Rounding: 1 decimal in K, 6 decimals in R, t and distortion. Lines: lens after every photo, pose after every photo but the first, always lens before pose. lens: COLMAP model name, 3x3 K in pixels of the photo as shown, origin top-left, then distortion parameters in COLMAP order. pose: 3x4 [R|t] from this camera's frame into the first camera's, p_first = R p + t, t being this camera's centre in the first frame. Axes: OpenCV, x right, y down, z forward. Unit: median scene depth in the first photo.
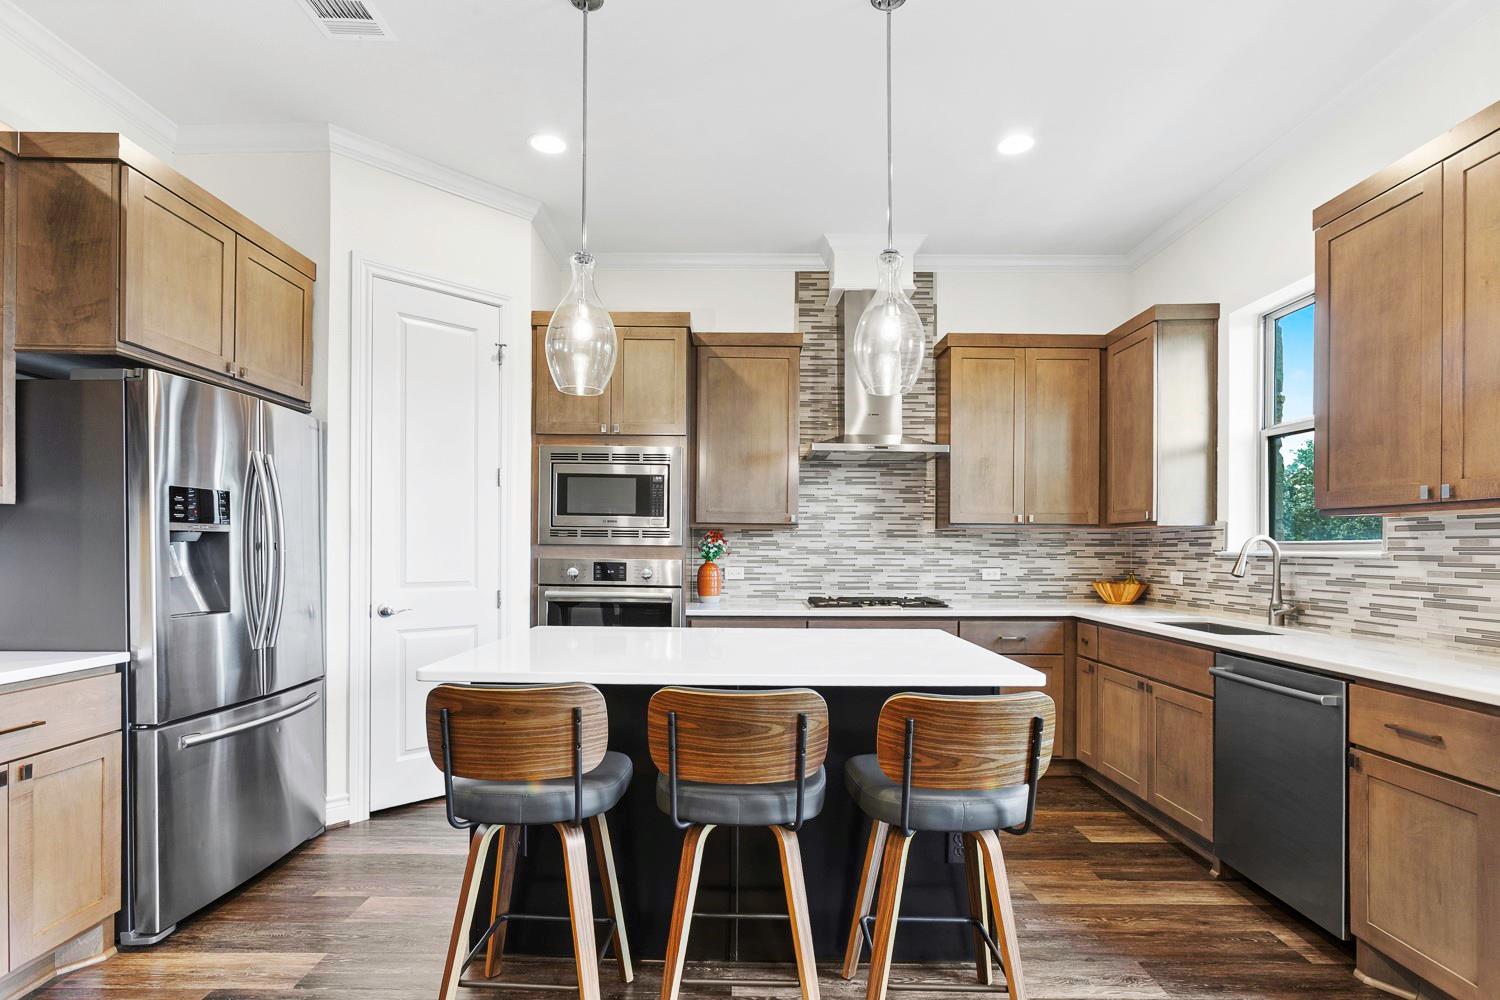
lens RADIAL K [[736.3, 0, 750.2], [0, 736.3, 551.1], [0, 0, 1]] dist [-0.009467, 0.001042]
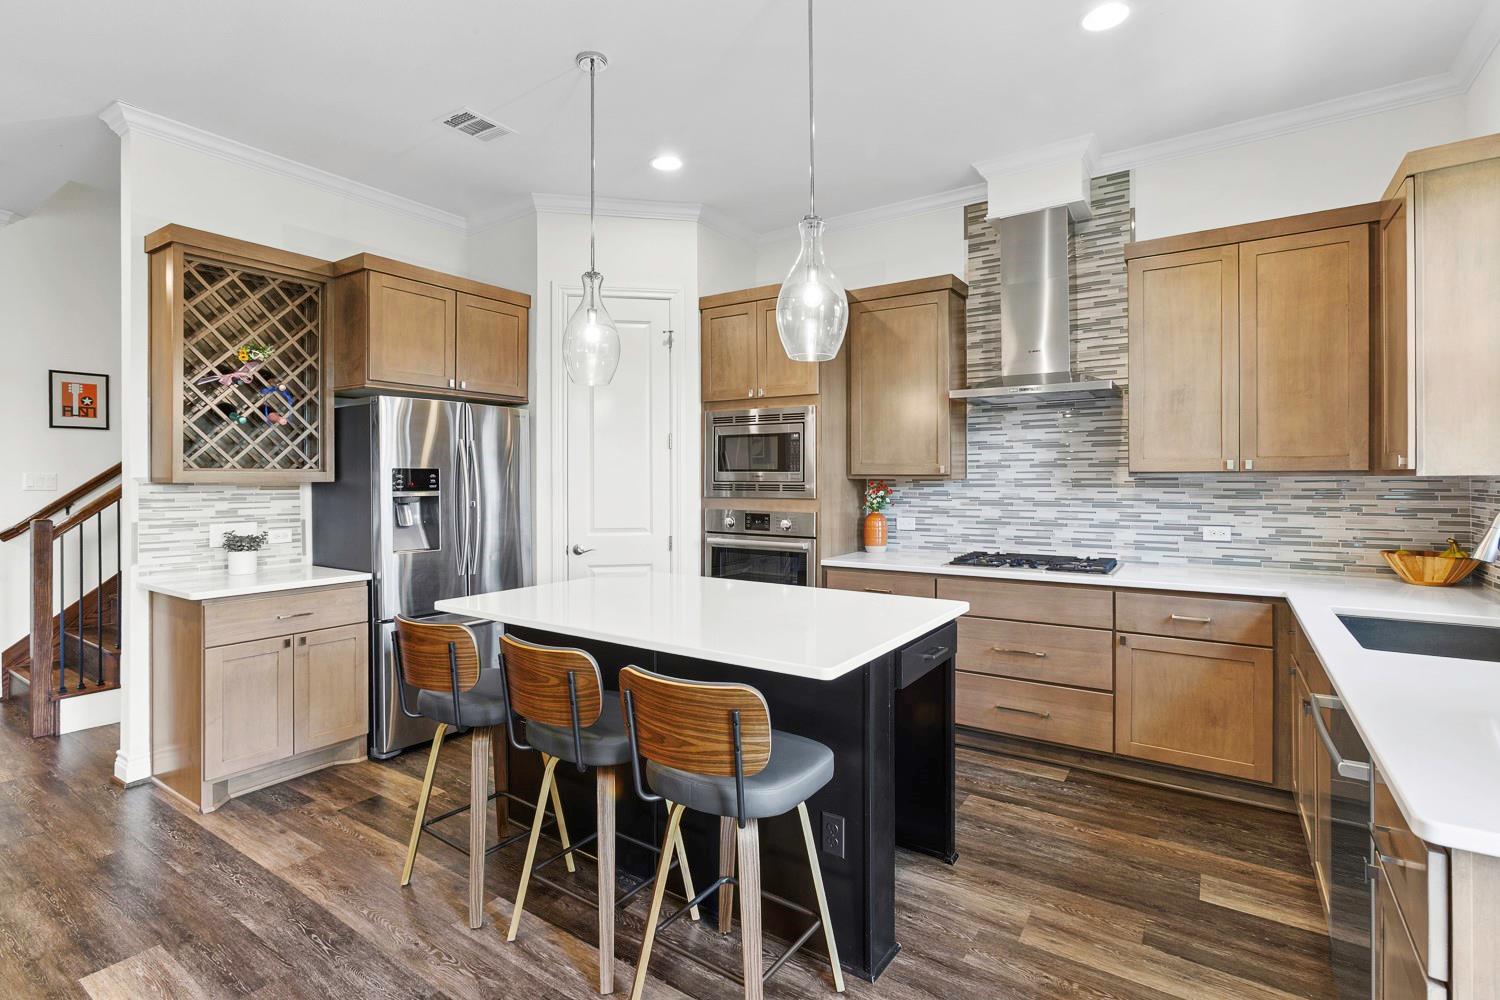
lens RADIAL K [[716.9, 0, 748.3], [0, 716.9, 477.4], [0, 0, 1]] dist [-0.016920, 0.017351]
pose [[0.824818, -0.008266, -0.565338, 0.371958], [0.006474, 0.999966, -0.005177, -0.030280], [0.565361, 0.000610, 0.824843, 0.089988]]
